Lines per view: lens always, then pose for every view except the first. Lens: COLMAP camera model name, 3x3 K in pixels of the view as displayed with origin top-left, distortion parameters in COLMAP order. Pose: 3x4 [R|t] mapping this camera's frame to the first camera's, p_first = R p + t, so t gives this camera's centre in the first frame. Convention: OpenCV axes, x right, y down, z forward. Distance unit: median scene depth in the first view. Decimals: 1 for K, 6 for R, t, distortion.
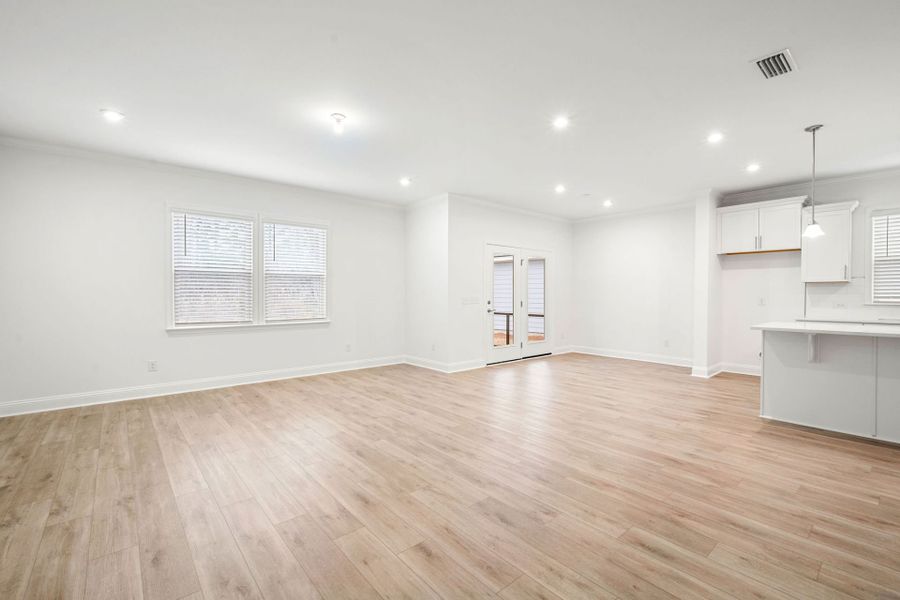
lens RADIAL K [[390.2, 0, 450.0], [0, 390.2, 300.0], [0, 0, 1]] dist [-0.002294, -0.000066]
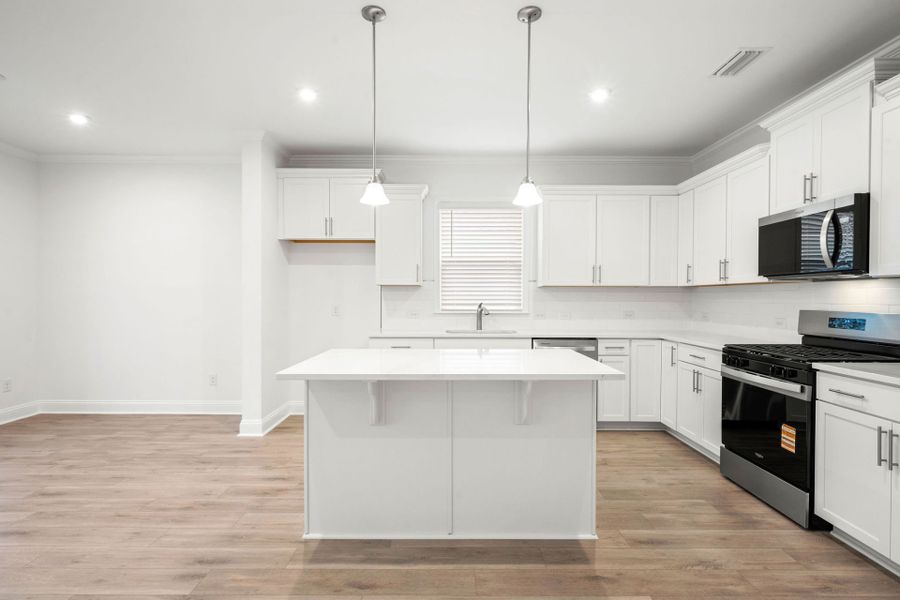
lens RADIAL K [[444.1, 0, 450.0], [0, 444.1, 300.0], [0, 0, 1]] dist [-0.000718, 0.000270]
pose [[0.651883, -0.005344, 0.758301, 0.488584], [0.009440, 0.999955, -0.001068, -0.020230], [-0.758261, 0.007855, 0.651904, 0.471795]]
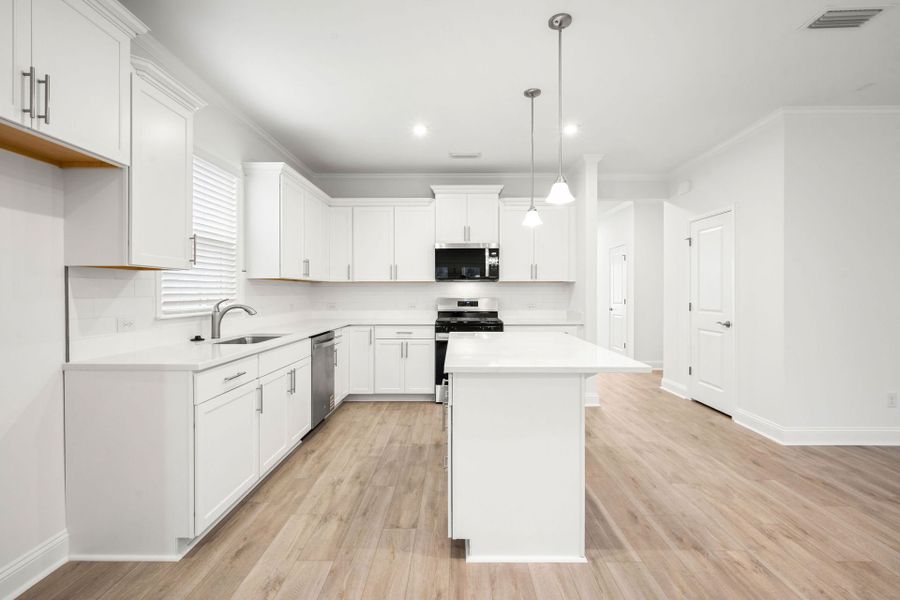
lens RADIAL K [[412.8, 0, 452.3], [0, 412.8, 294.6], [0, 0, 1]] dist [-0.000524, 0.000102]
pose [[-0.755178, -0.005808, 0.655494, 0.615504], [0.008190, 0.999799, 0.018294, -0.032815], [-0.655469, 0.019184, -0.754979, 1.525434]]
